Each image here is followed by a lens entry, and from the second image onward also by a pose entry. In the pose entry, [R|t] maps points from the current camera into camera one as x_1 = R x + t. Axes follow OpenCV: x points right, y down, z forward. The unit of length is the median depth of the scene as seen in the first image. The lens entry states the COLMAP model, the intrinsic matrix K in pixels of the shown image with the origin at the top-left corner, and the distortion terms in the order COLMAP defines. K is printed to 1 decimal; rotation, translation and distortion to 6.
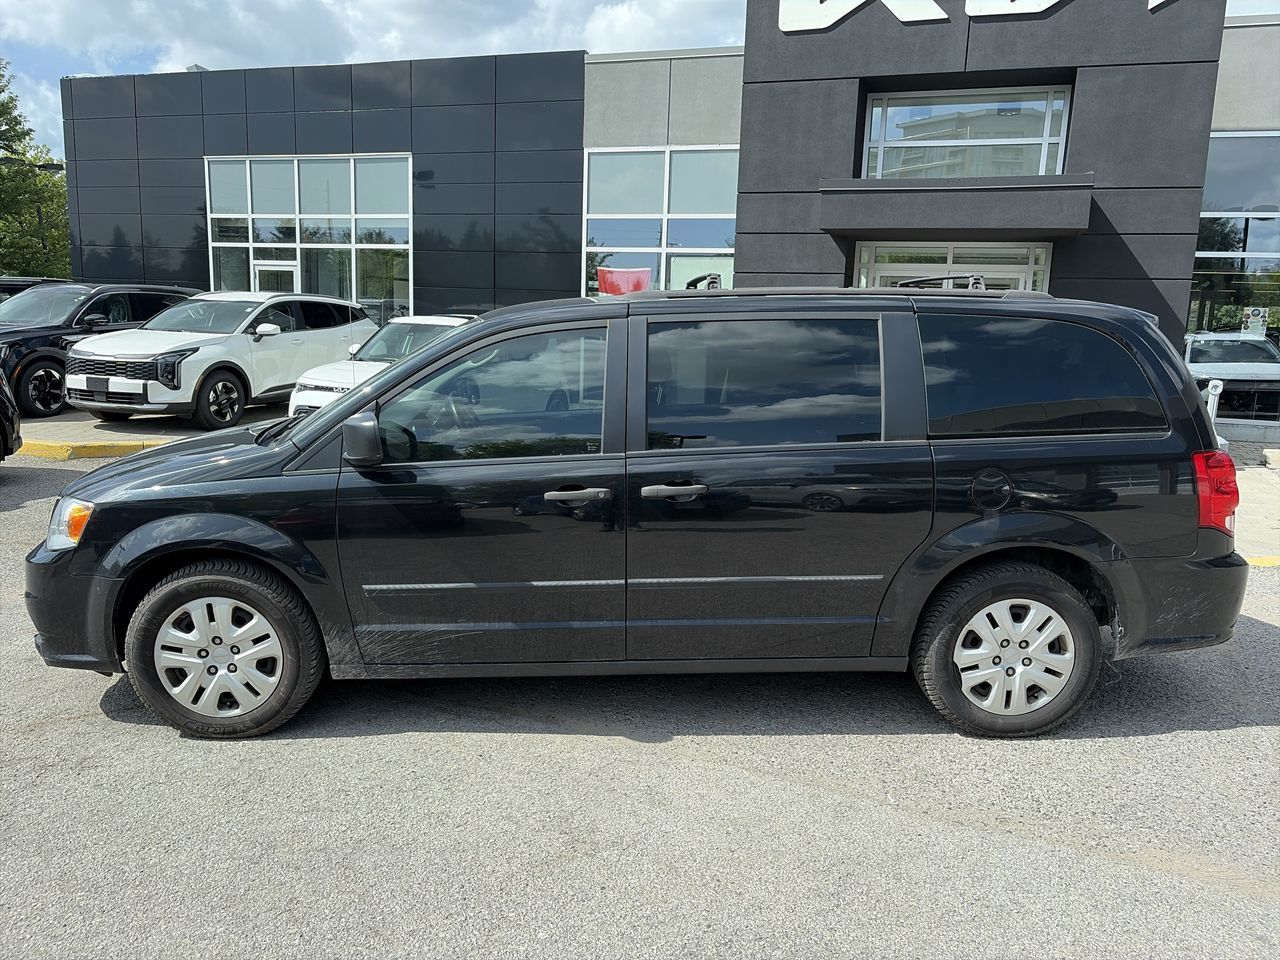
lens RADIAL K [[970.3, 0, 639.2], [0, 970.3, 475.1], [0, 0, 1]] dist [0.052492, -0.058404]
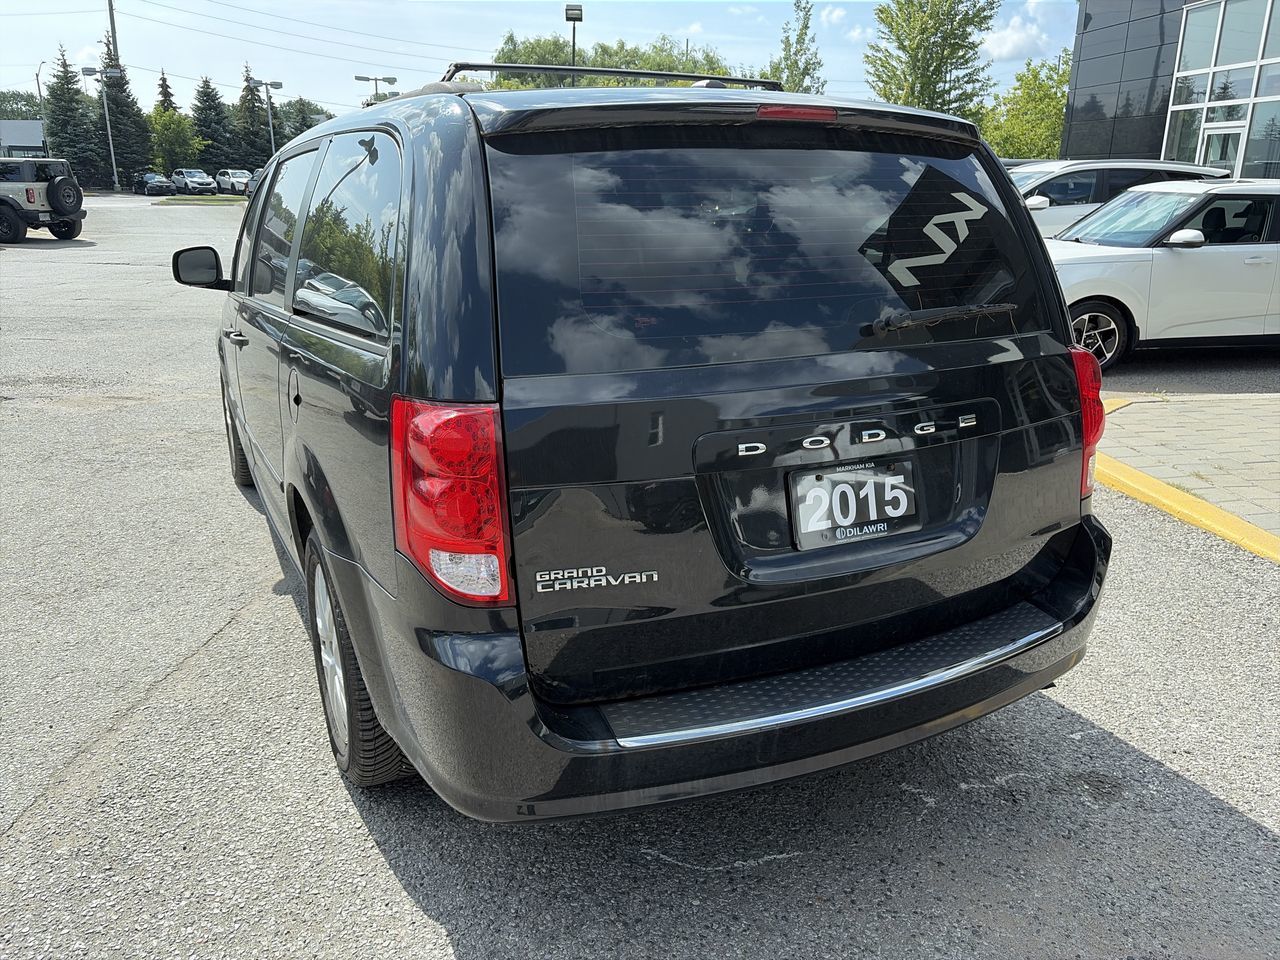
lens RADIAL K [[965.6, 0, 623.1], [0, 965.6, 473.1], [0, 0, 1]] dist [0.083369, -0.102866]
pose [[0.405741, 0.235776, -0.883054, 1.031941], [-0.139180, 0.970825, 0.195262, -0.094388], [0.903329, 0.043677, 0.426719, 0.882394]]
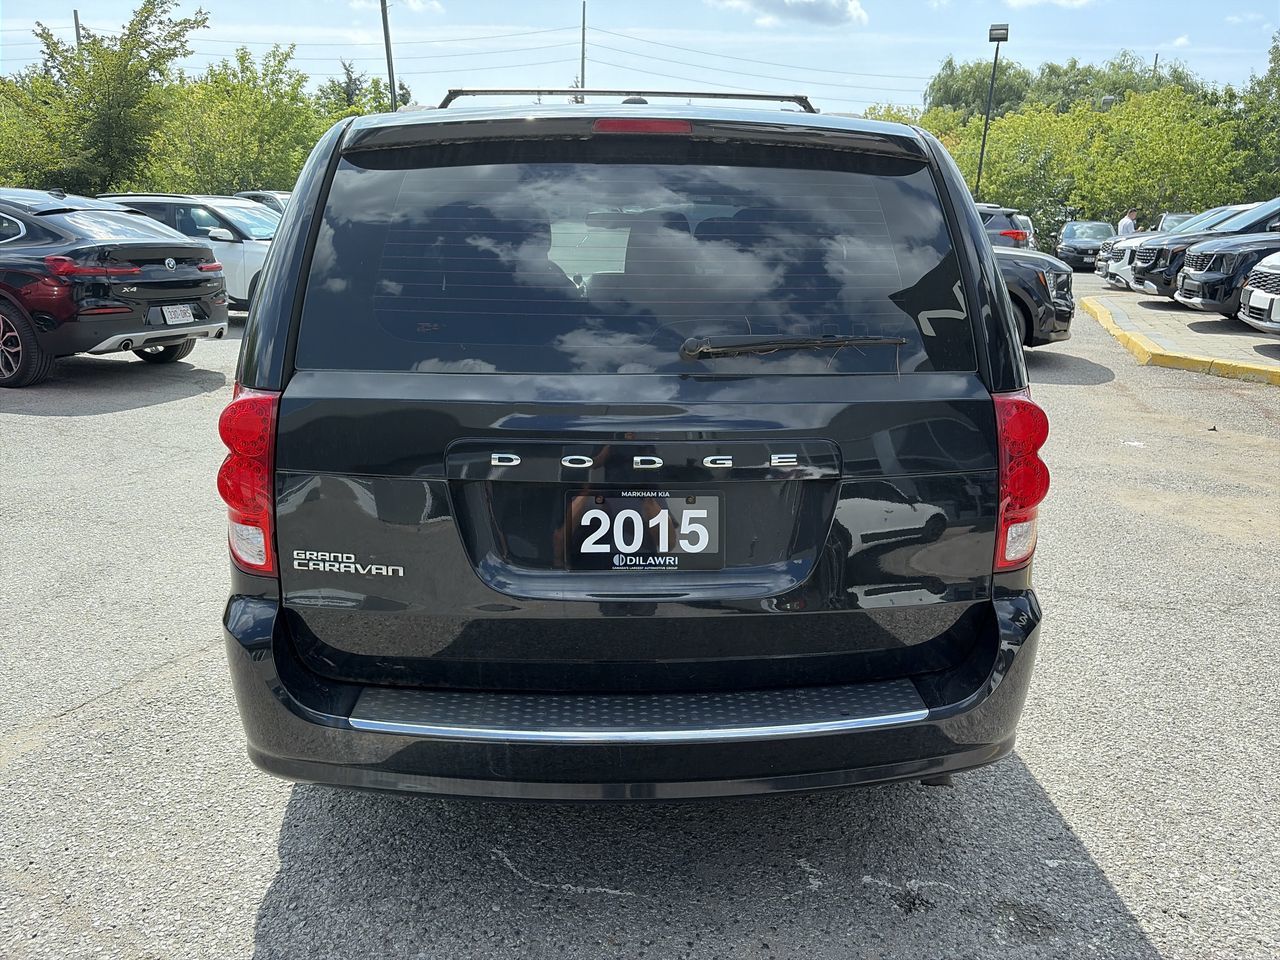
lens RADIAL K [[957.4, 0, 639.2], [0, 957.4, 482.5], [0, 0, 1]] dist [0.085187, -0.098775]
pose [[0.013103, 0.246121, -0.969151, 1.095404], [-0.170635, 0.955567, 0.240364, -0.135745], [0.985247, 0.162221, 0.054518, 1.181991]]
